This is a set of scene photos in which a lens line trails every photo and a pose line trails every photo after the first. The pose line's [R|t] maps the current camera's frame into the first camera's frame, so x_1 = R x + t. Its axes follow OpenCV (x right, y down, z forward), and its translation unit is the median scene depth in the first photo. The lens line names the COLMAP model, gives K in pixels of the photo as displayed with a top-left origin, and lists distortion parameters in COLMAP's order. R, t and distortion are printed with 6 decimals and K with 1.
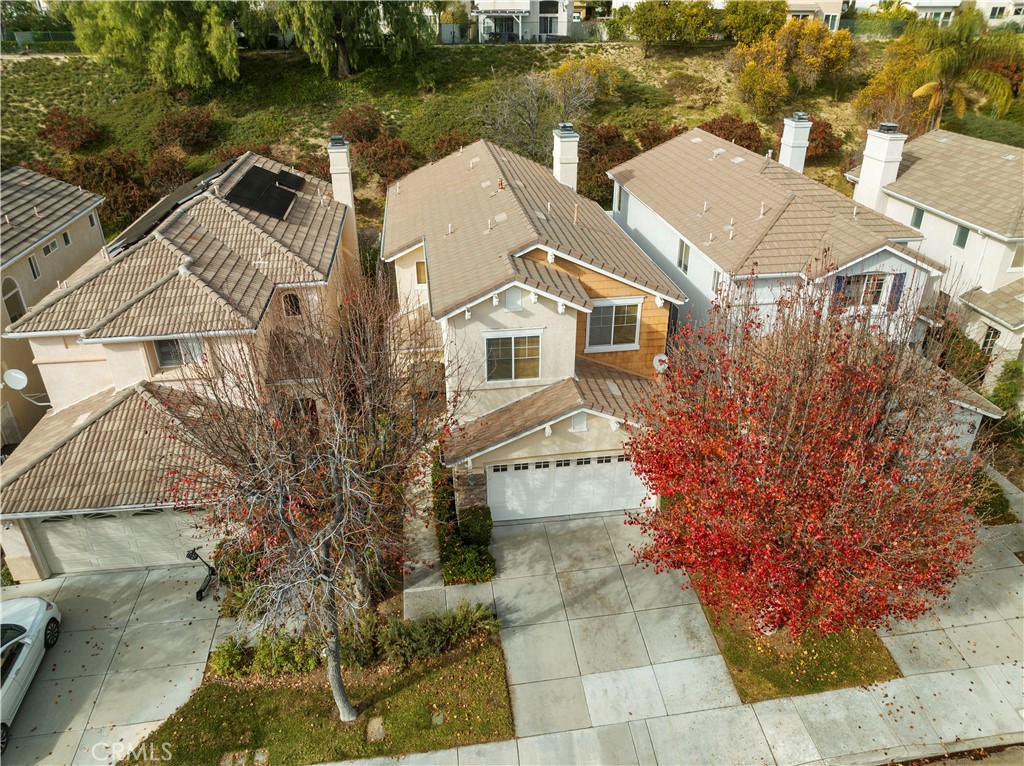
lens RADIAL K [[718.7, 0, 514.5], [0, 718.7, 379.9], [0, 0, 1]] dist [-0.033585, 0.002629]
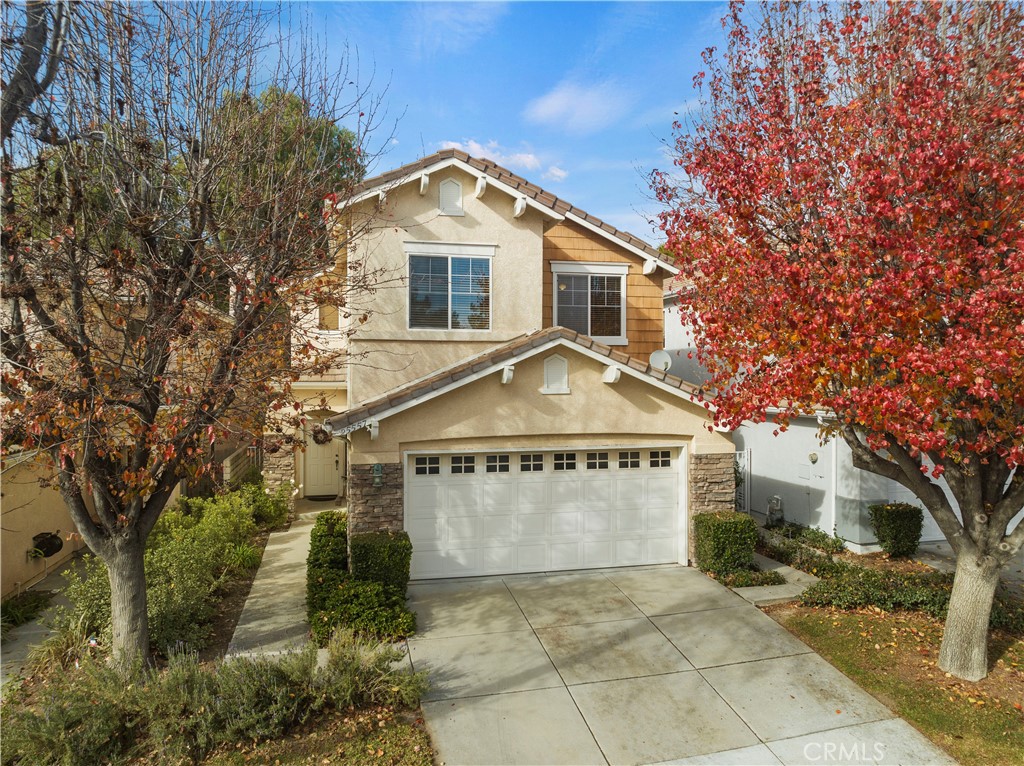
lens RADIAL K [[718.7, 0, 512.7], [0, 718.7, 384.9], [0, 0, 1]] dist [-0.033585, 0.002629]
pose [[0.995247, 0.006380, 0.097174, -0.007832], [0.040180, 0.882052, -0.469435, 0.352909], [-0.088708, 0.471108, 0.877604, 0.453169]]
